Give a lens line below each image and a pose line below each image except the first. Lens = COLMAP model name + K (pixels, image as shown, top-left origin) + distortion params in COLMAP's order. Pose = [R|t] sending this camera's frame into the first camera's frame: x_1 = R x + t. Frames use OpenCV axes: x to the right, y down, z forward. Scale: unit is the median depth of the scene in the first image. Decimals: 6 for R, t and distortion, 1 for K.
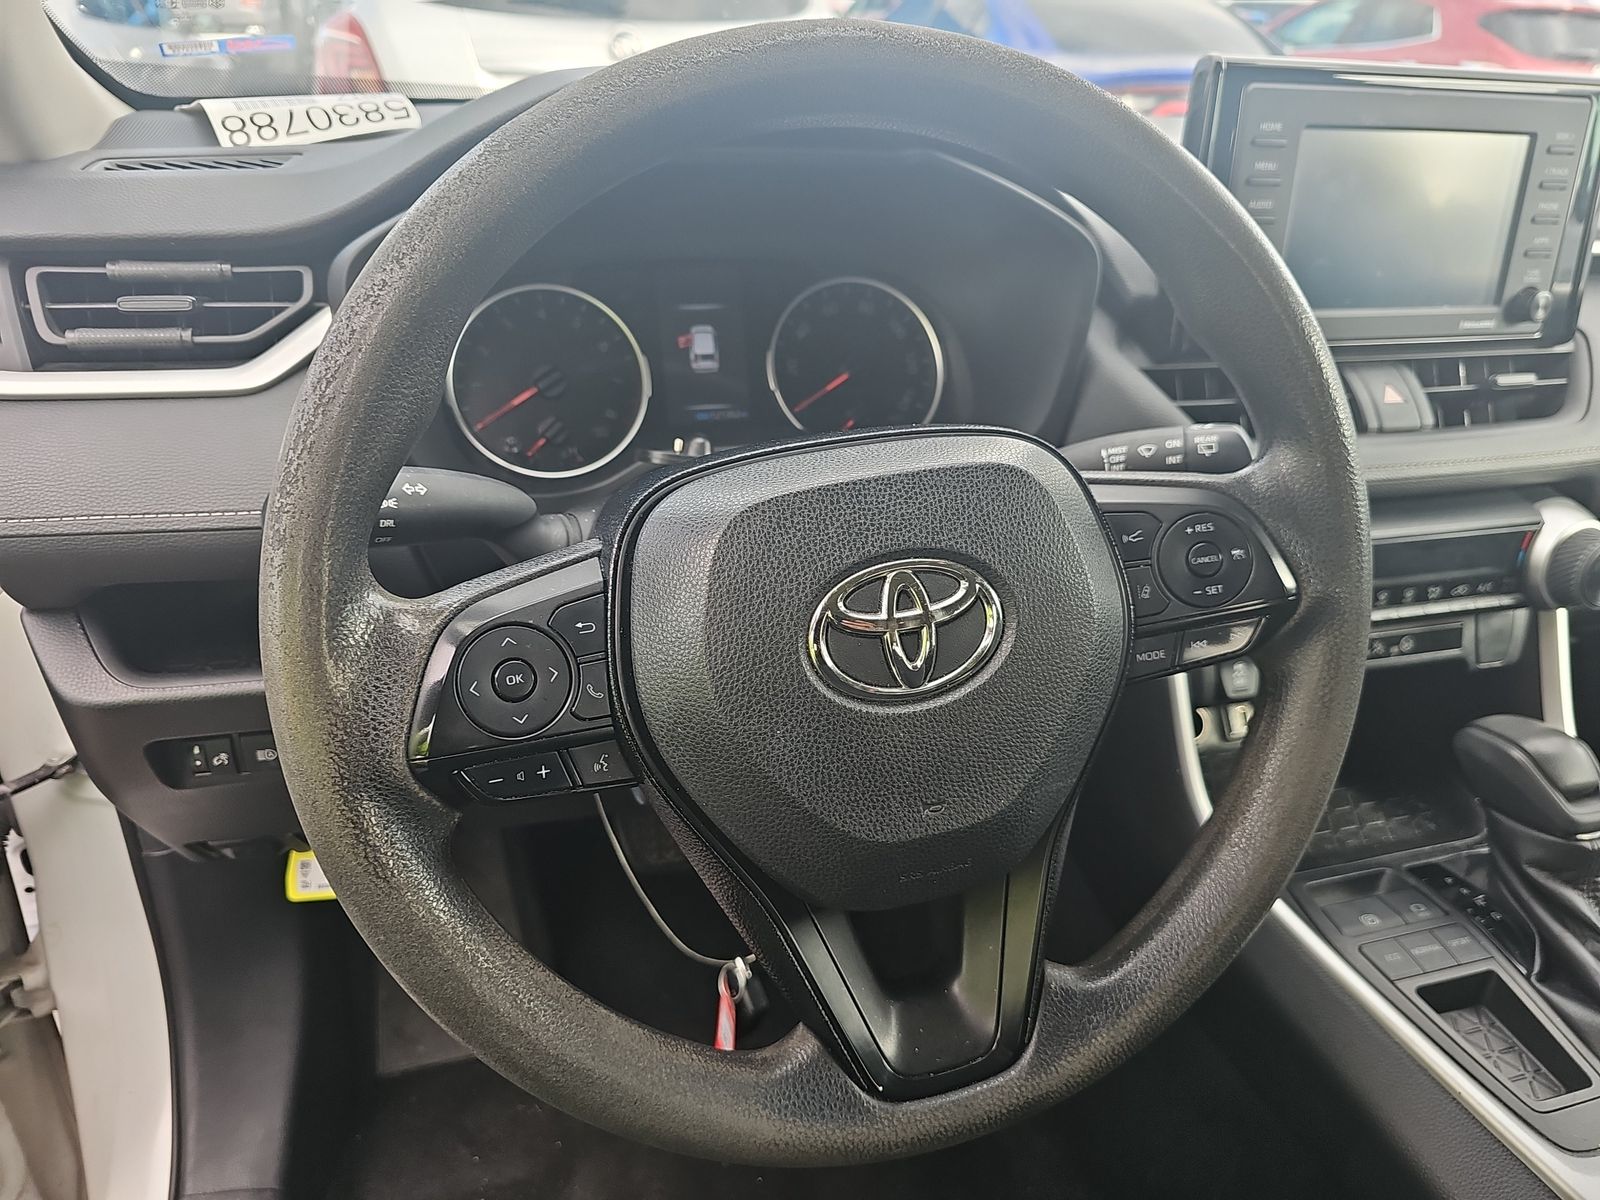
lens RADIAL K [[1072.7, 0, 796.8], [0, 1072.7, 649.3], [0, 0, 1]] dist [0.048225, -0.049307]
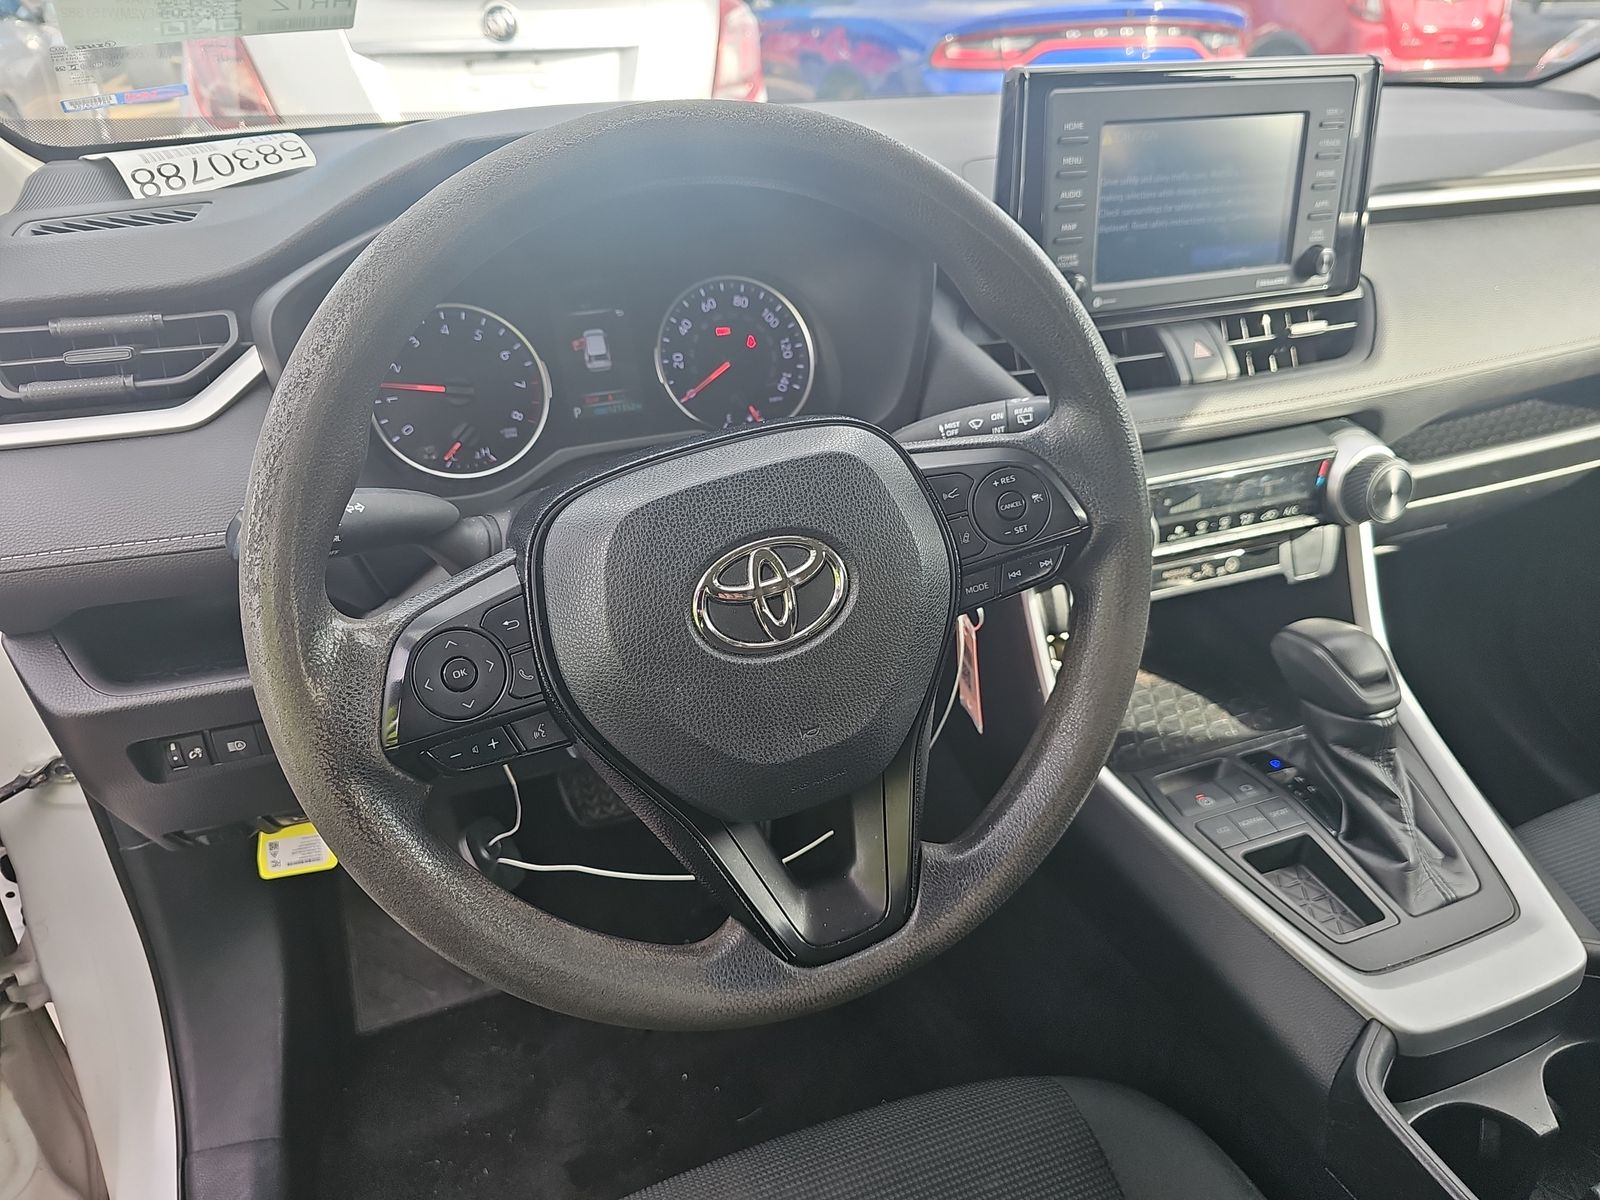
lens RADIAL K [[1072.7, 0, 796.8], [0, 1072.7, 649.3], [0, 0, 1]] dist [0.048225, -0.049307]
pose [[0.994768, -0.084328, 0.057674, 0.031861], [0.081871, 0.995684, 0.043718, -0.004131], [-0.061112, -0.038768, 0.997378, -0.145393]]
